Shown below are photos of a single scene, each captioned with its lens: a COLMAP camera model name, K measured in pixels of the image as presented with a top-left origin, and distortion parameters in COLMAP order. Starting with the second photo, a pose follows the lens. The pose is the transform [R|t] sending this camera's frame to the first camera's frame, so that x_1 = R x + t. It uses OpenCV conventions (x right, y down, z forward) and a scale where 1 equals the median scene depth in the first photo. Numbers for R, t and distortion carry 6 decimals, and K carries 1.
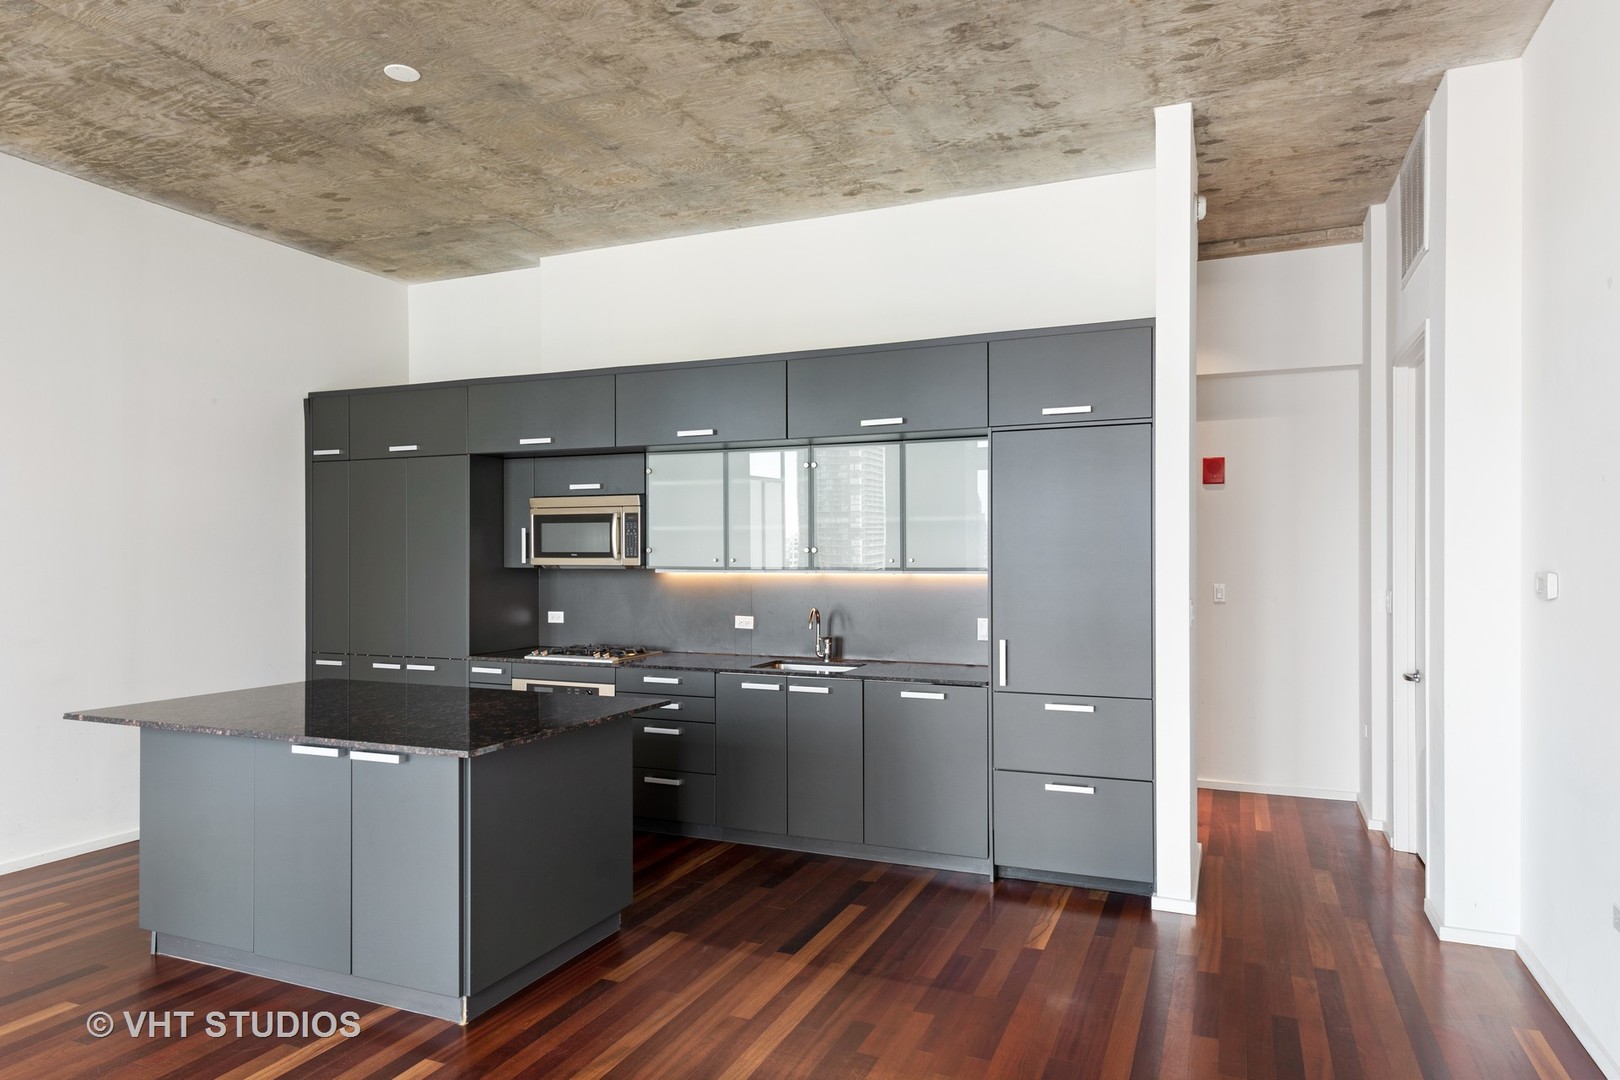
lens RADIAL K [[978.7, 0, 813.9], [0, 978.7, 549.8], [0, 0, 1]] dist [0.022146, -0.010293]
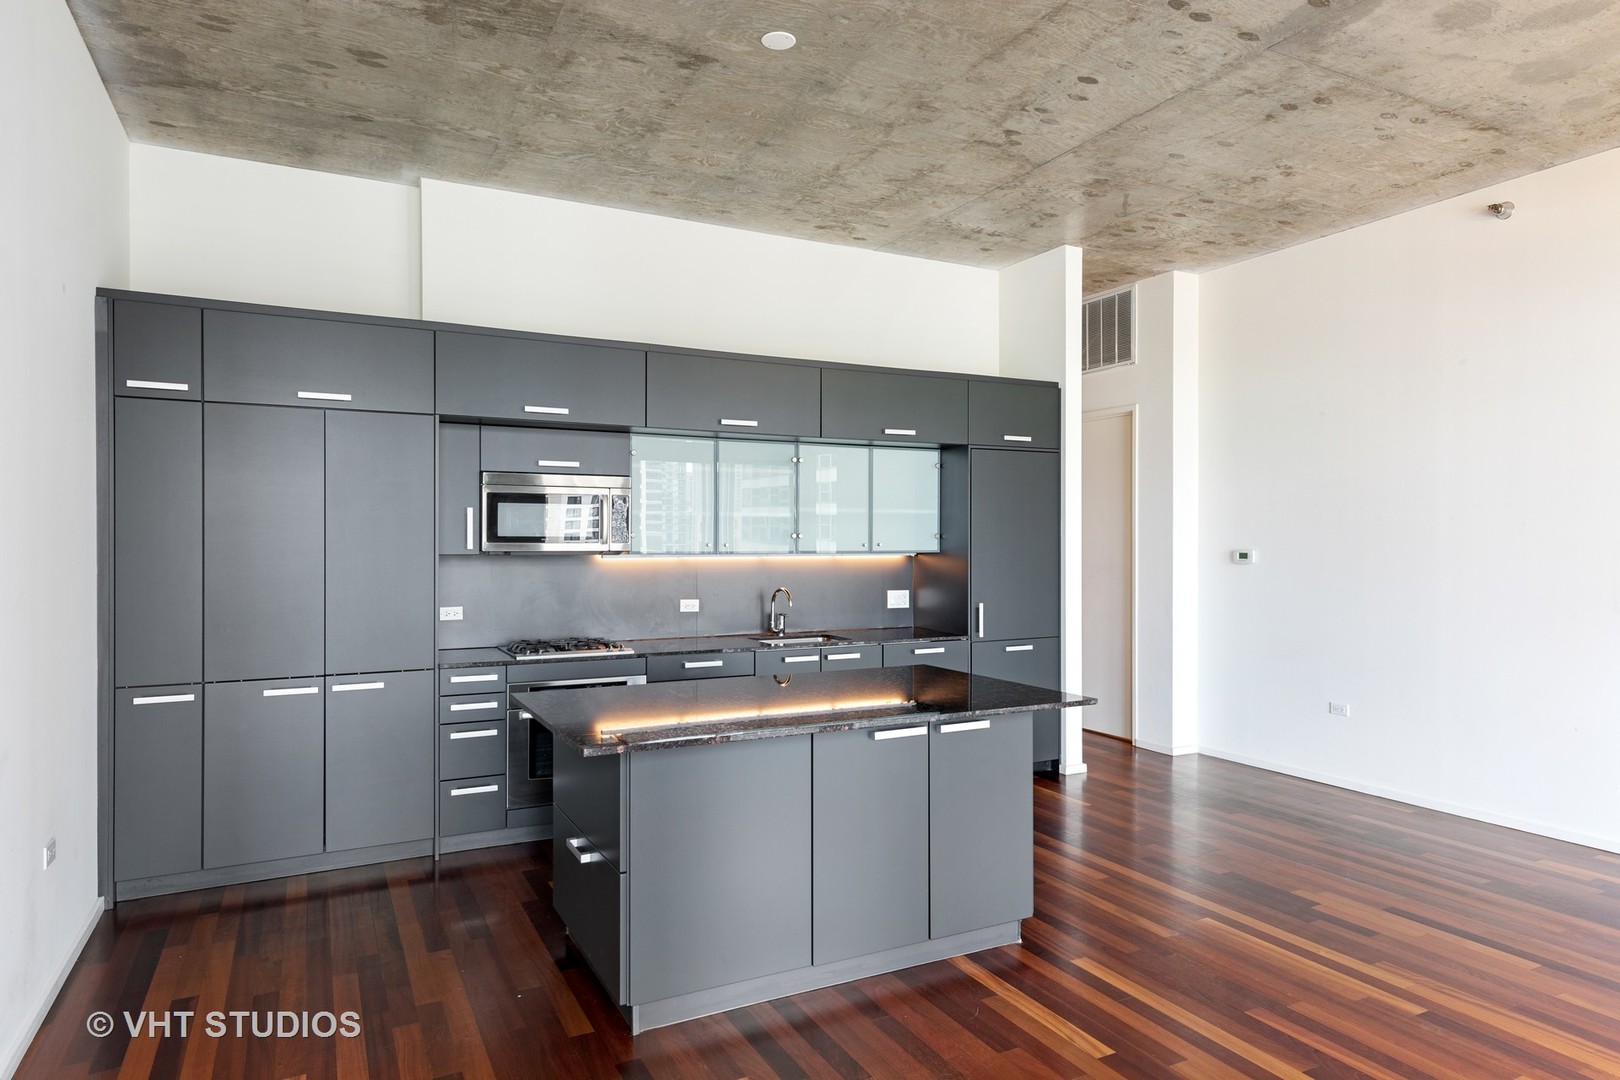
lens RADIAL K [[978.7, 0, 812.2], [0, 978.7, 538.8], [0, 0, 1]] dist [0.022146, -0.010293]
pose [[0.641572, 0.002904, 0.767057, -0.849753], [-0.006667, 0.999976, 0.001791, 0.001421], [-0.767034, -0.006263, 0.641576, 0.265802]]
